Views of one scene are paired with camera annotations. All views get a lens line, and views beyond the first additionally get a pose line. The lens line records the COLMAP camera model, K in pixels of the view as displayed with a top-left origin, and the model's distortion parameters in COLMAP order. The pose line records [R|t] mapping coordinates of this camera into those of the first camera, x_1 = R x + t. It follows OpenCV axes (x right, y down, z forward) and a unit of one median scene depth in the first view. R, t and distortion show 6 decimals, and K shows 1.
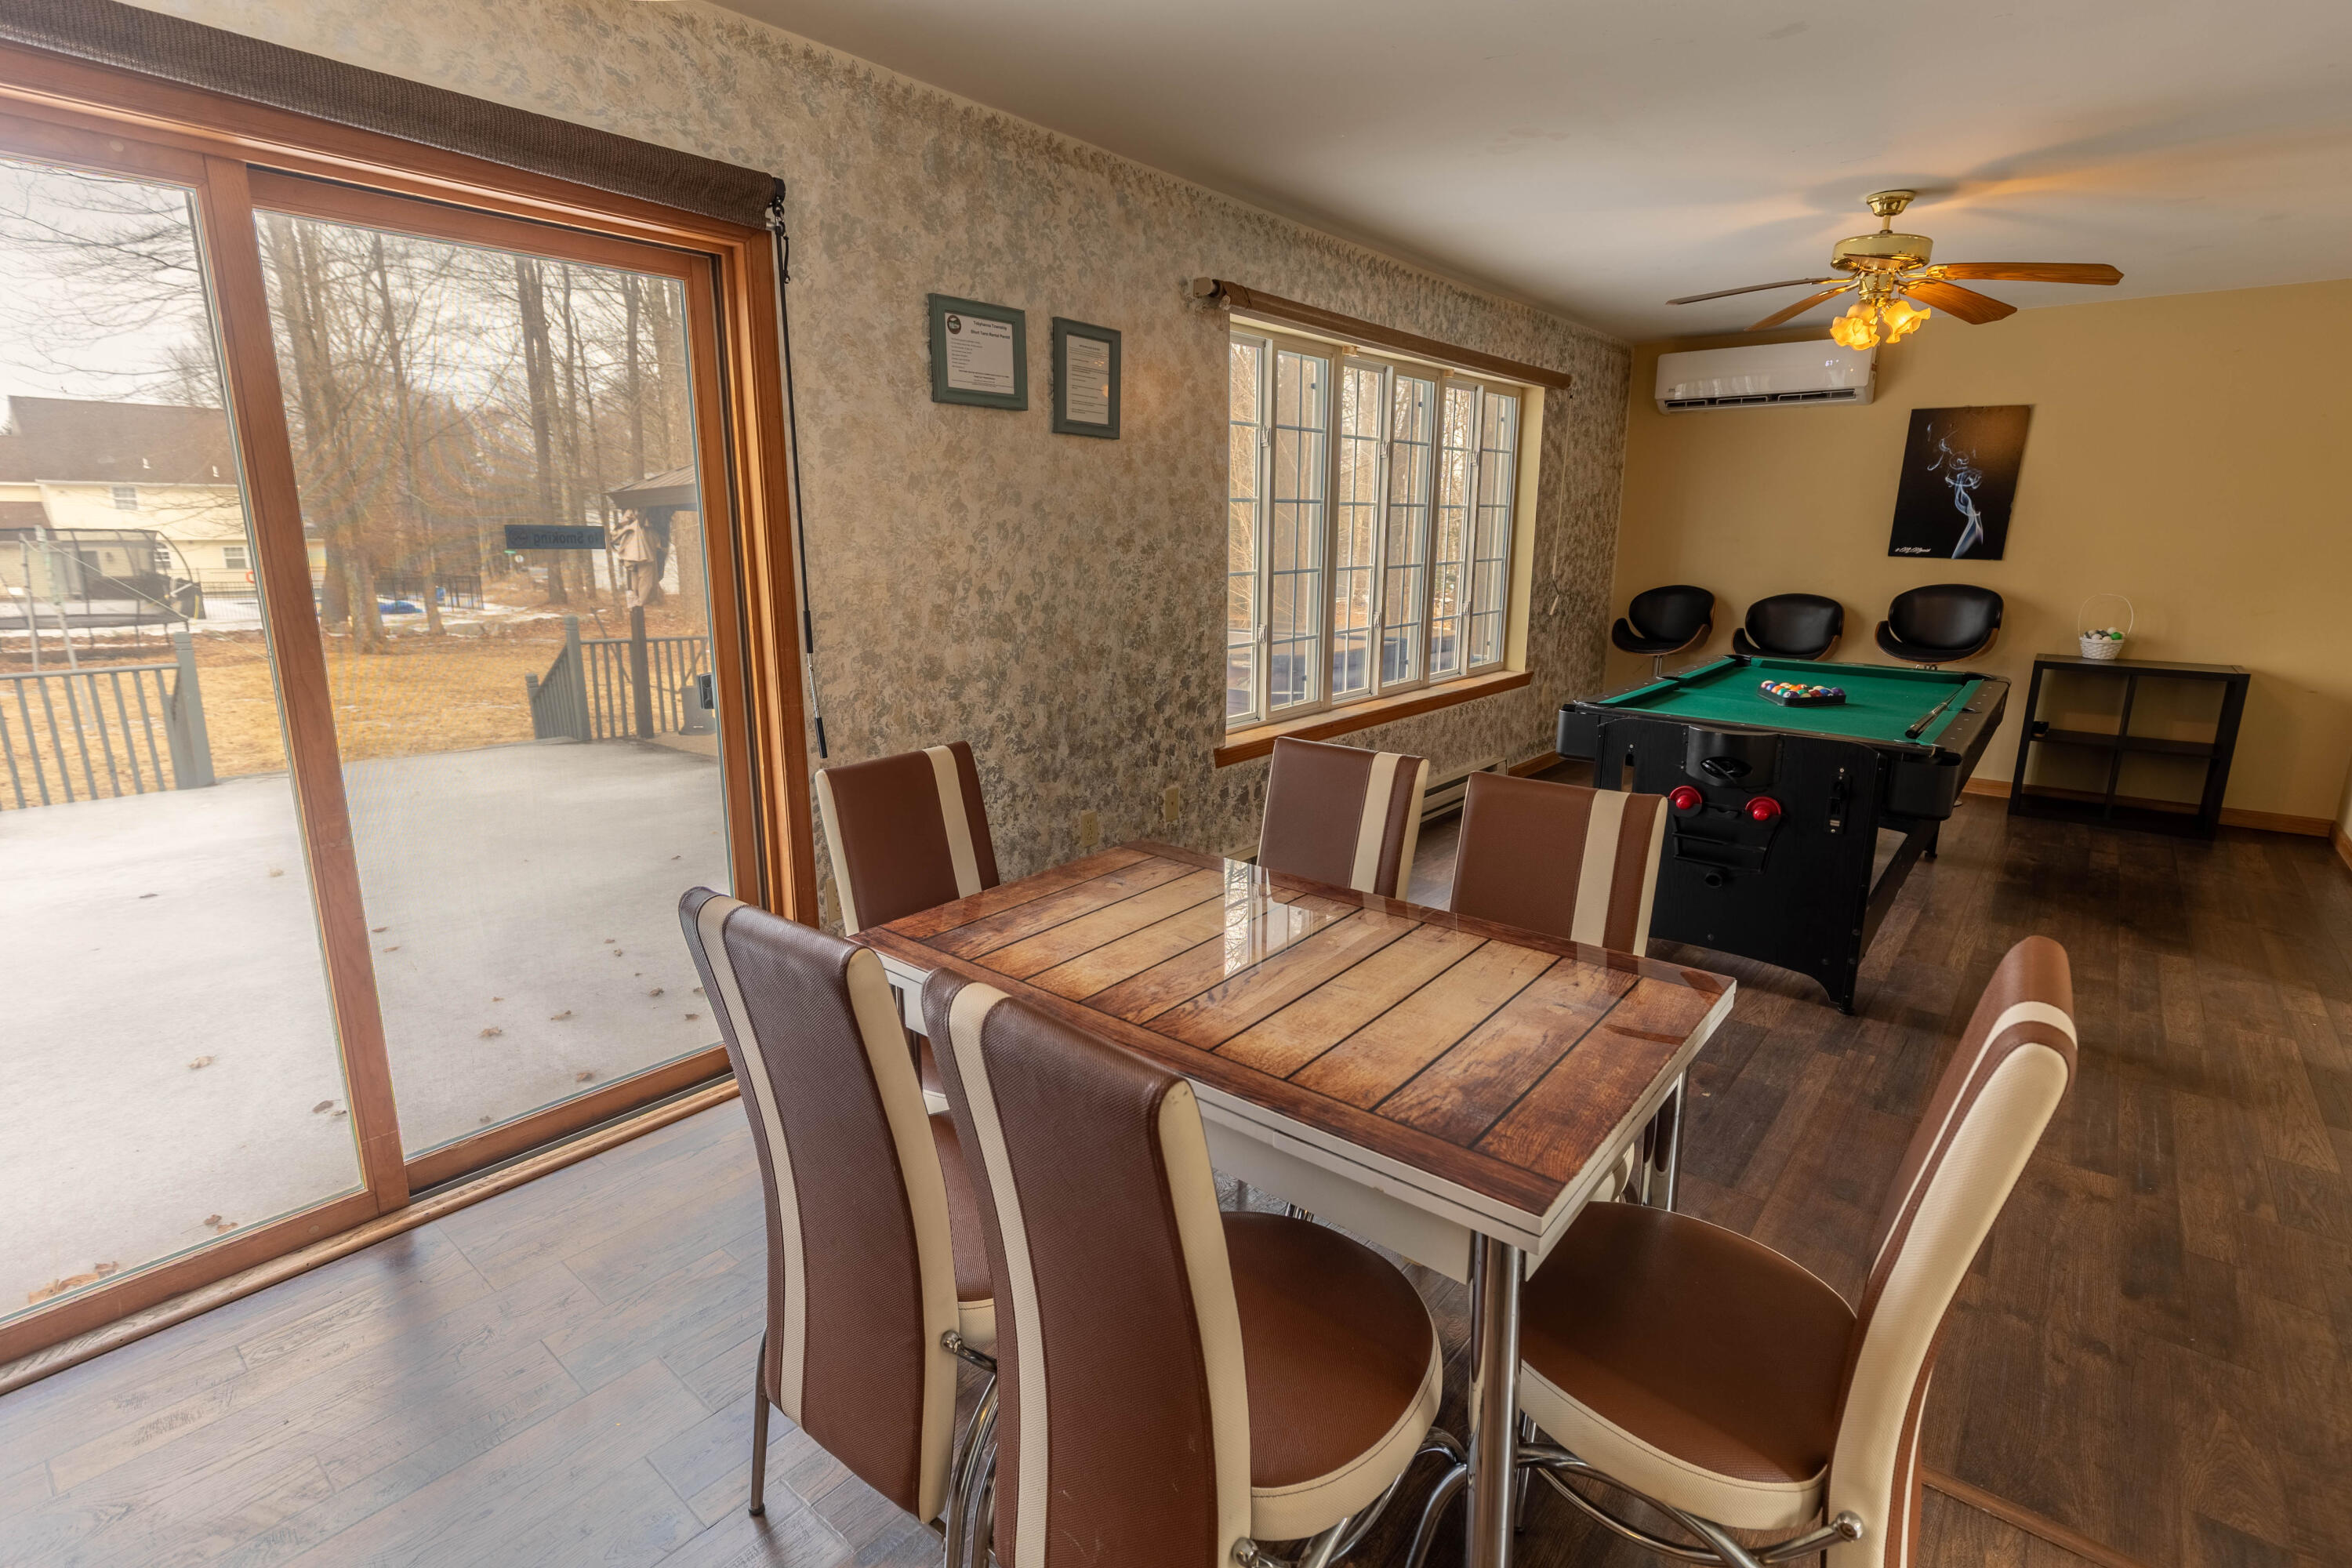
lens RADIAL K [[1119.7, 0, 1173.0], [0, 1119.7, 778.8], [0, 0, 1]] dist [-0.000760, -0.000574]
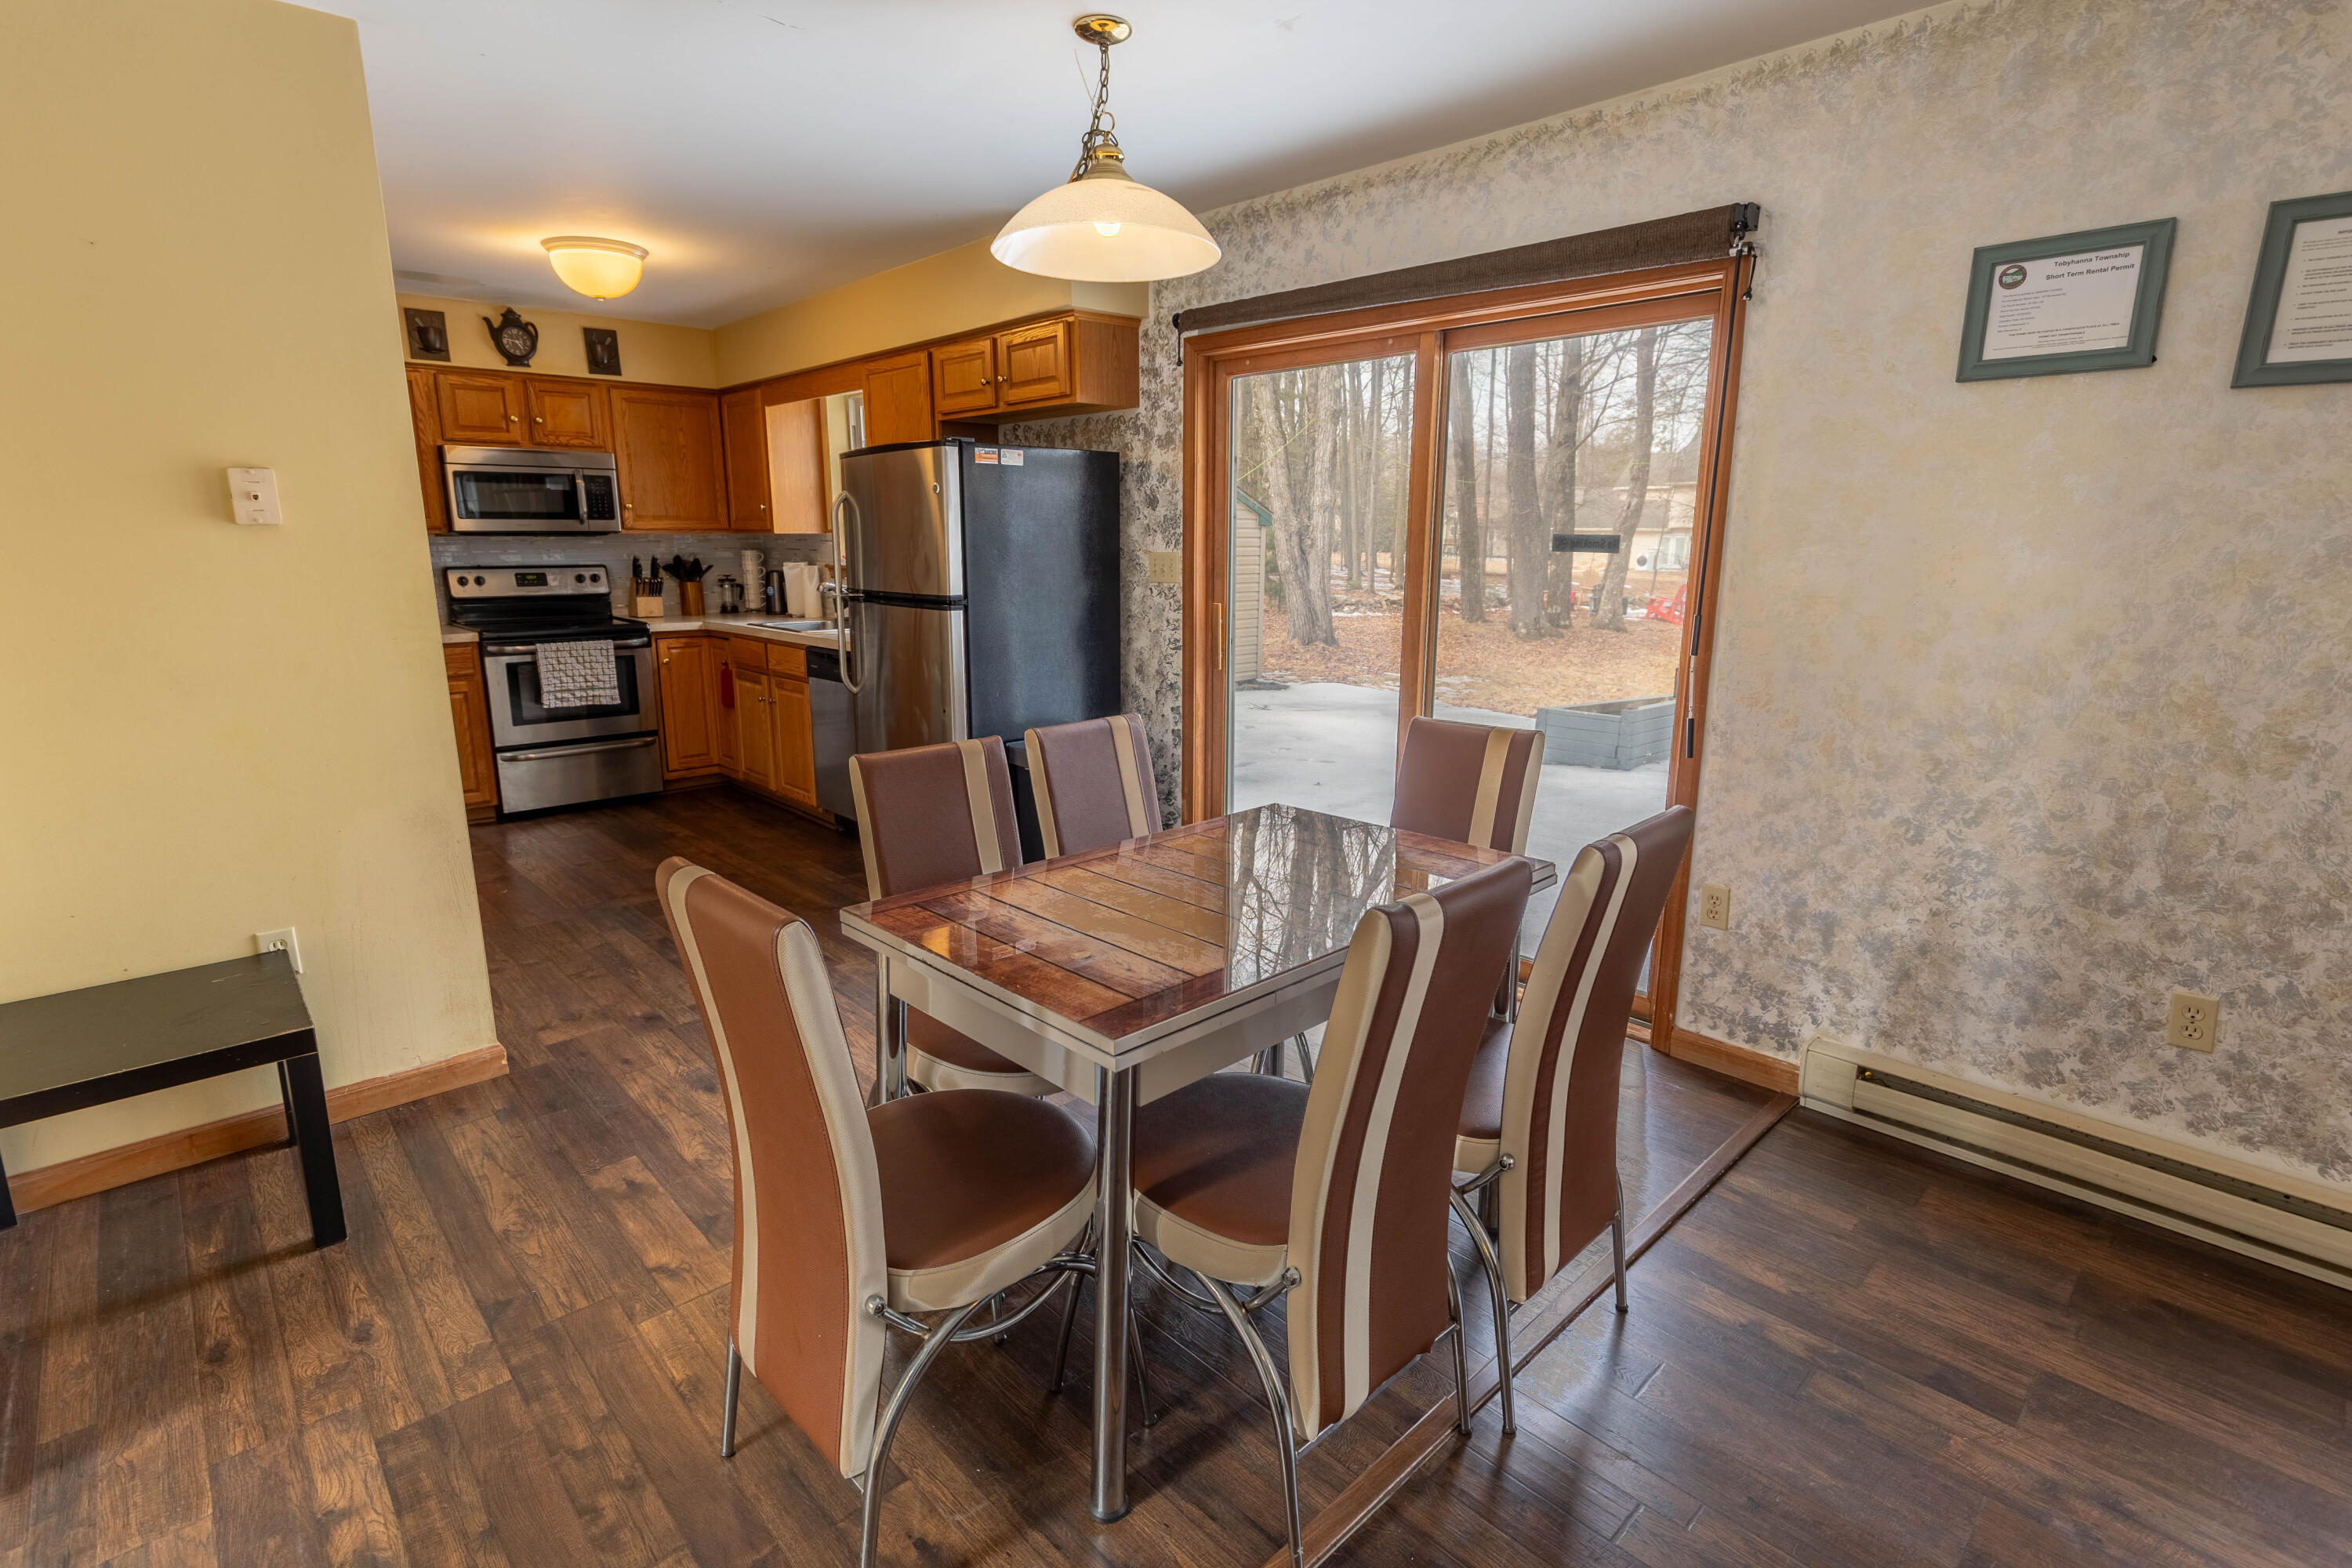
lens RADIAL K [[1119.7, 0, 1176.7], [0, 1119.7, 783.0], [0, 0, 1]] dist [-0.000760, -0.000574]
pose [[-0.123984, 0.207116, -0.970428, 0.656471], [-0.226454, 0.946260, 0.230890, -0.111163], [0.966099, 0.248384, -0.070419, 0.537767]]
